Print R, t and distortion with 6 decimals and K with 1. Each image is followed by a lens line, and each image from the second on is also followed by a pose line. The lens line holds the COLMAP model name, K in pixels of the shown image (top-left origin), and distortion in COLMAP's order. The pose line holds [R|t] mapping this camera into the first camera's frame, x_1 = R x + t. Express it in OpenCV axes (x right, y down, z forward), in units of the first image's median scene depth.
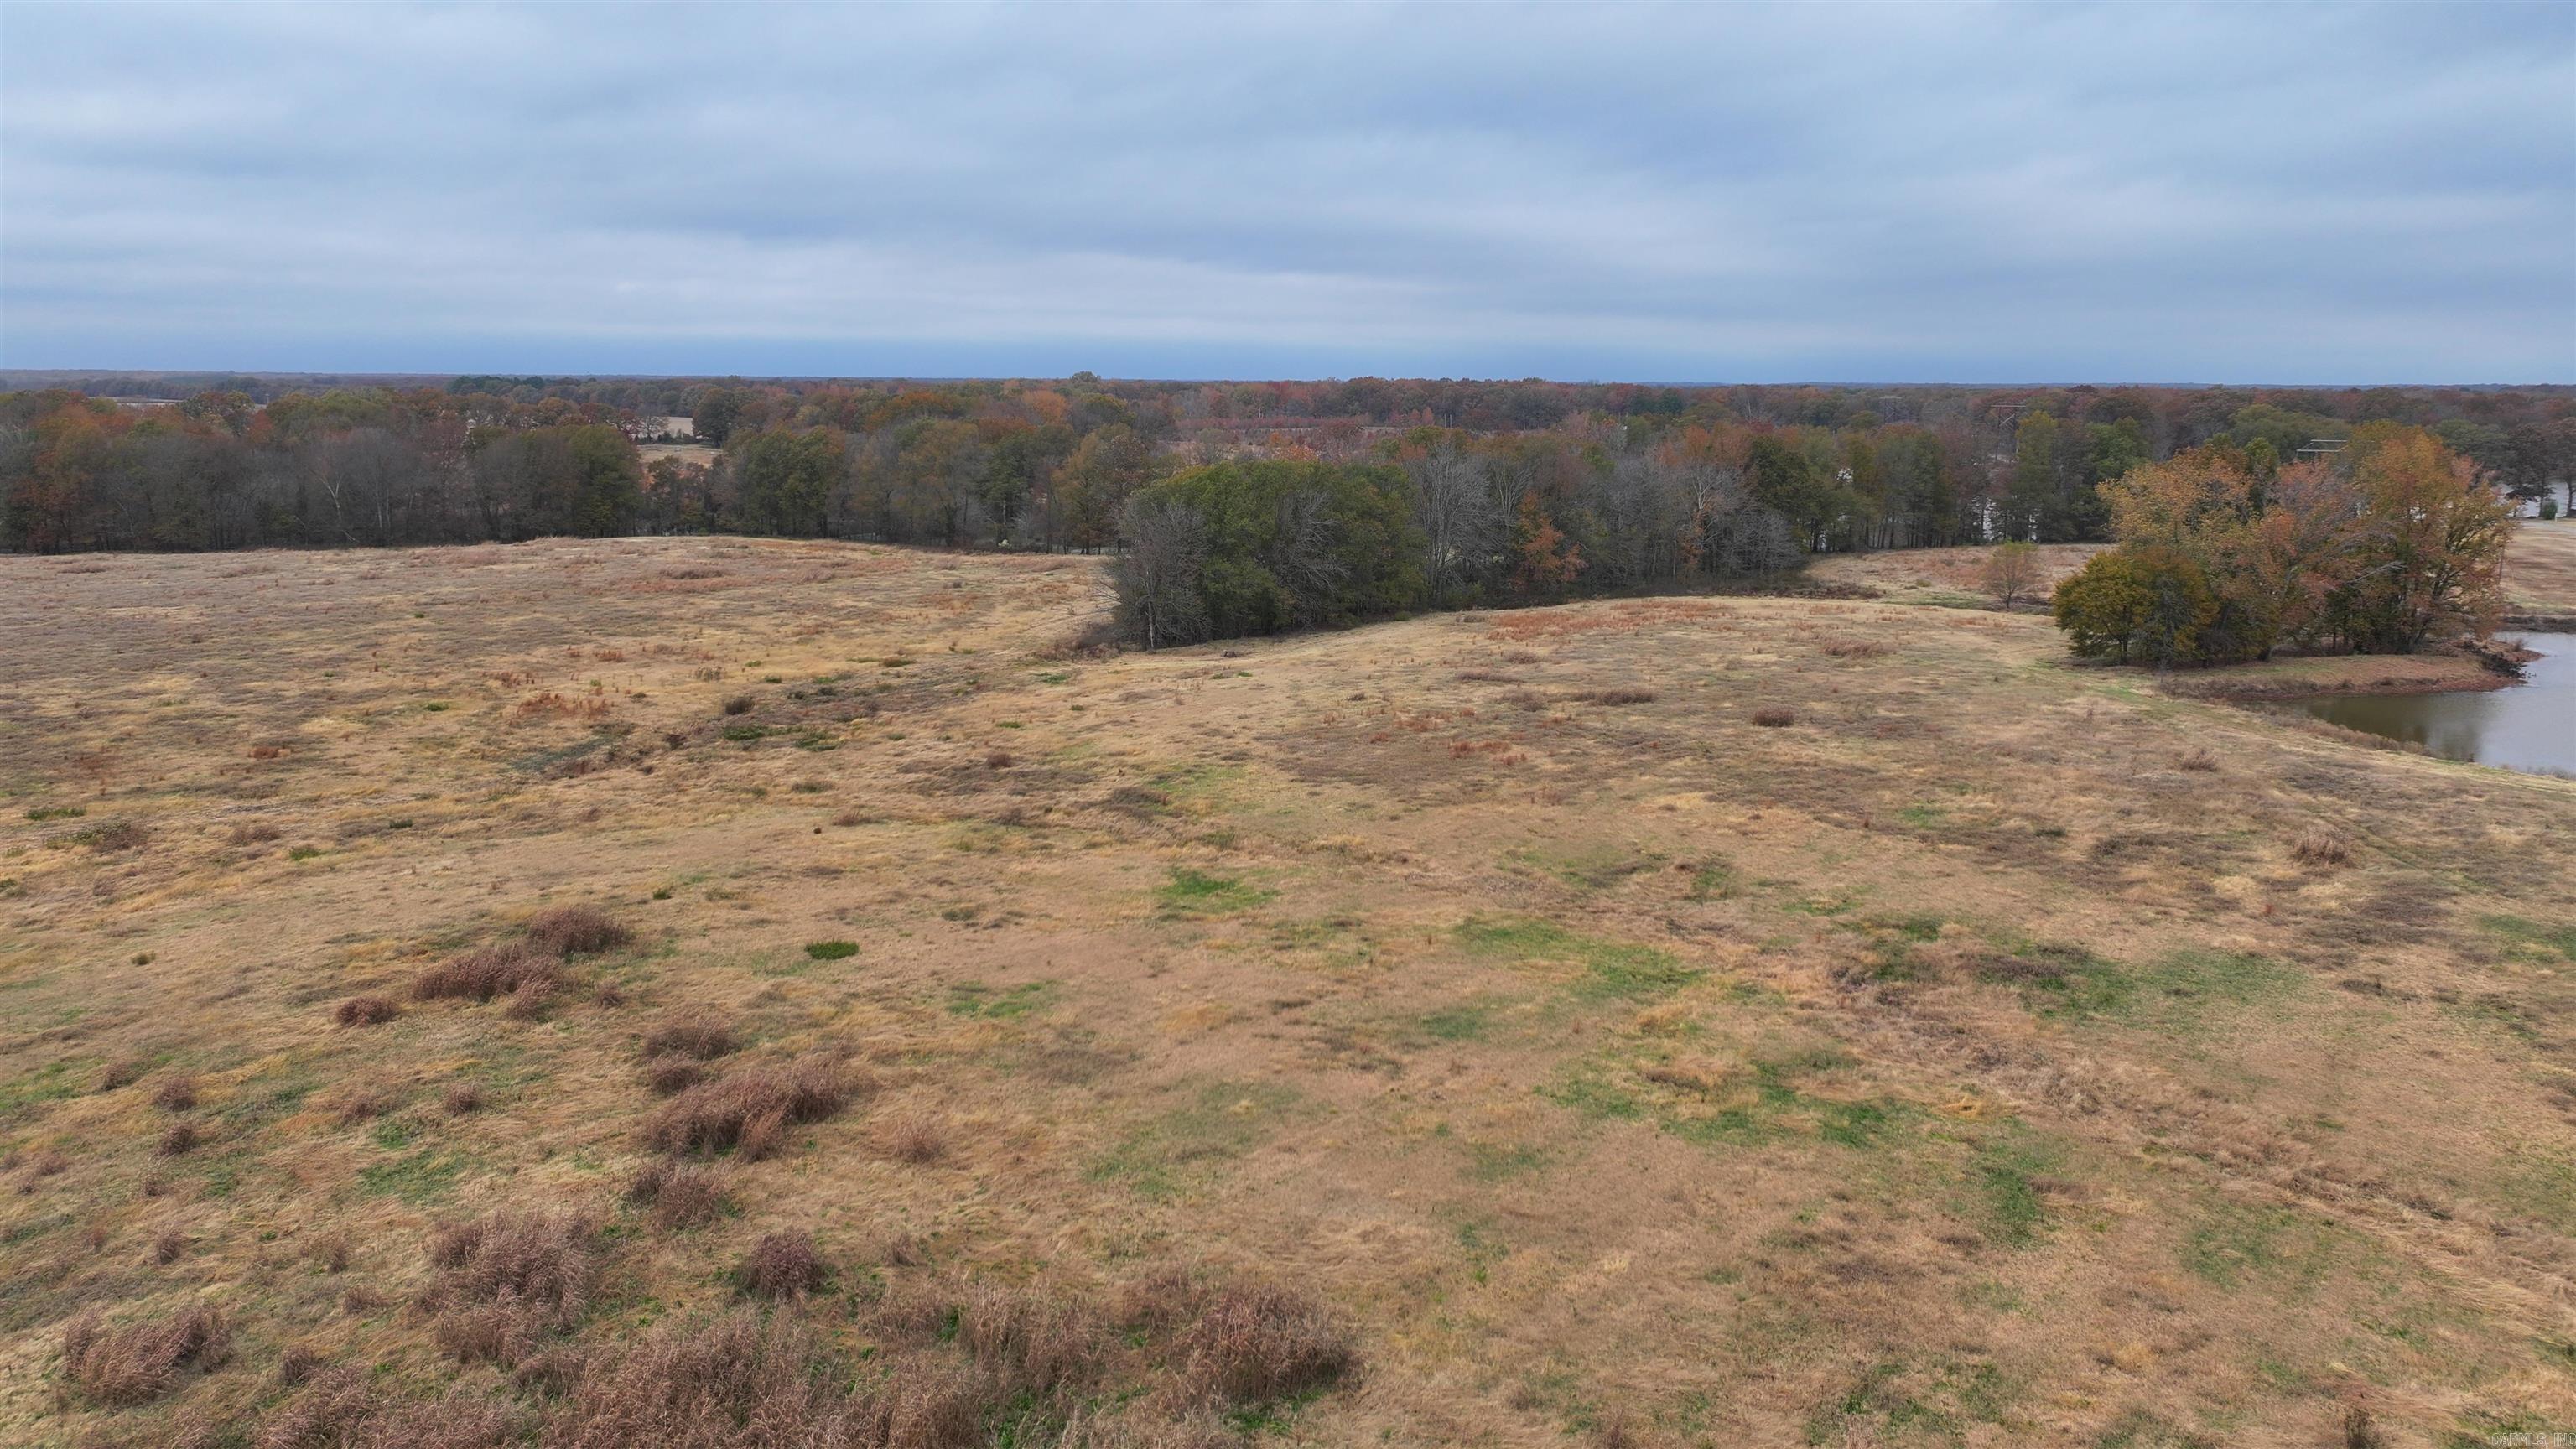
lens RADIAL K [[1905.2, 0, 1288.0], [0, 1905.2, 724.5], [0, 0, 1]] dist [-0.001361, 0.007879]
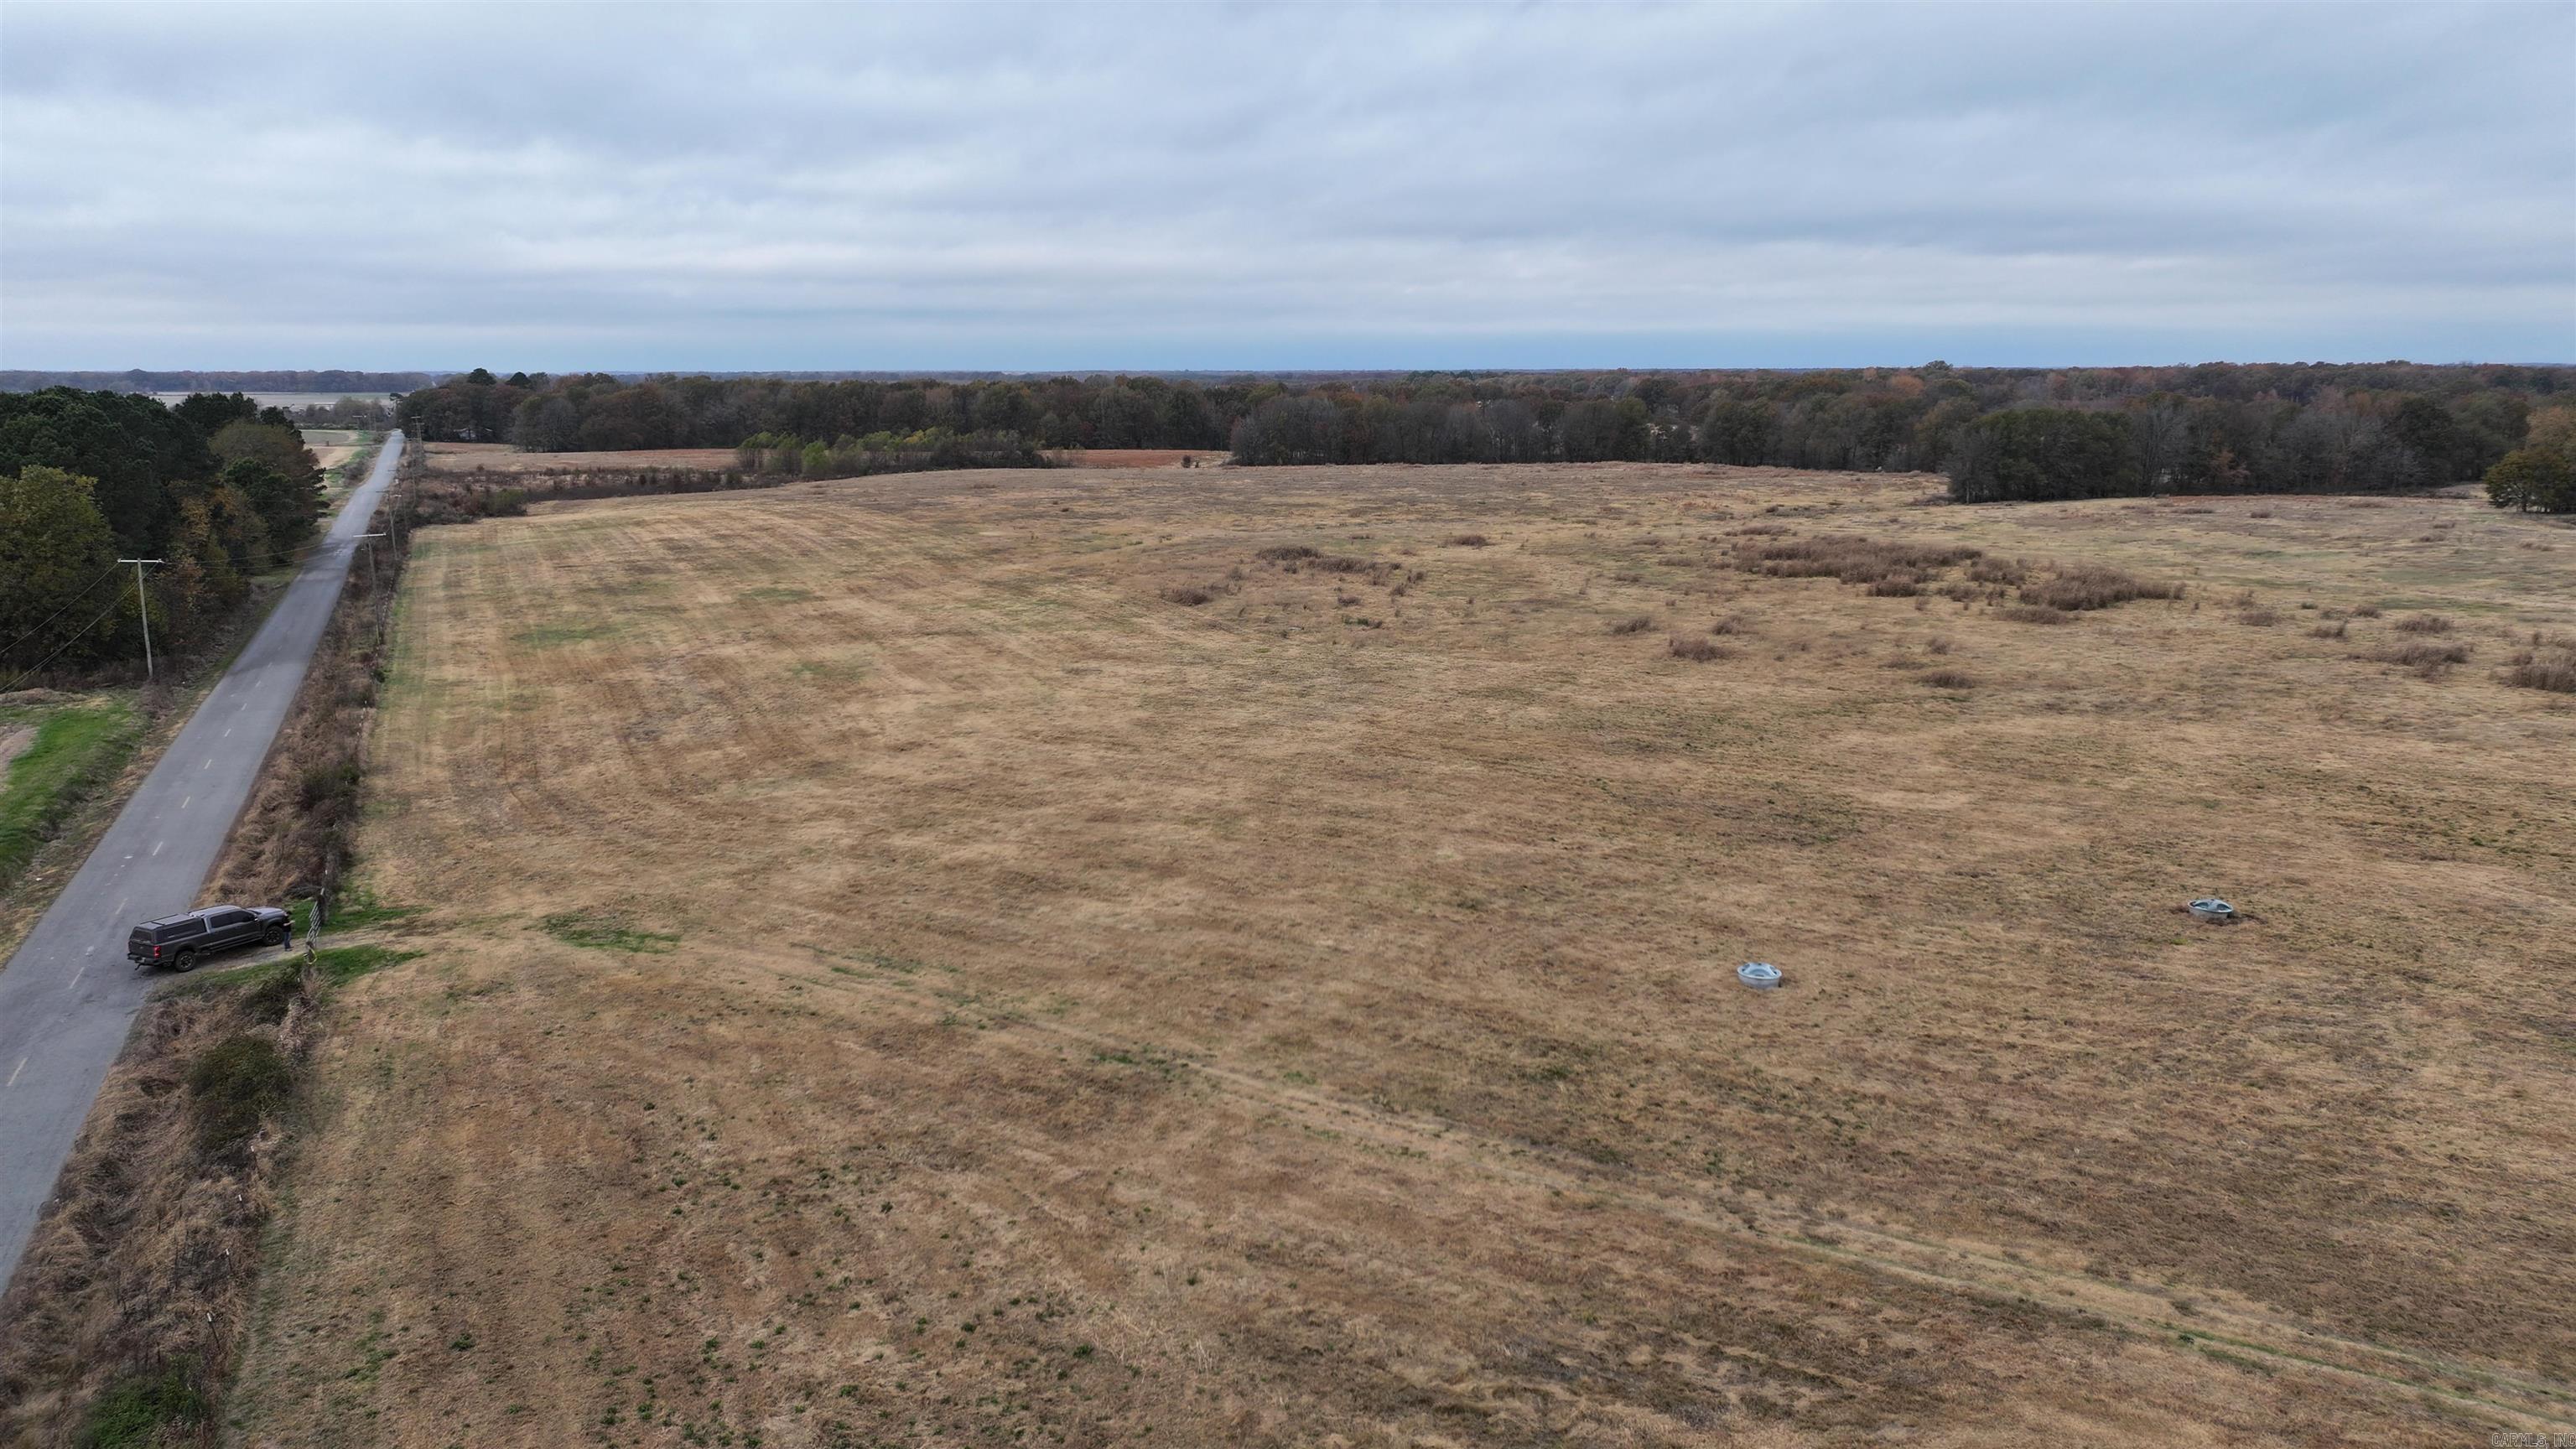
lens RADIAL K [[1905.2, 0, 1288.0], [0, 1905.2, 724.5], [0, 0, 1]] dist [-0.001361, 0.007879]
pose [[0.909899, 0.064257, -0.409823, 0.063562], [-0.062517, 0.997888, 0.017661, 0.112763], [0.410092, 0.009551, 0.911994, -0.612976]]
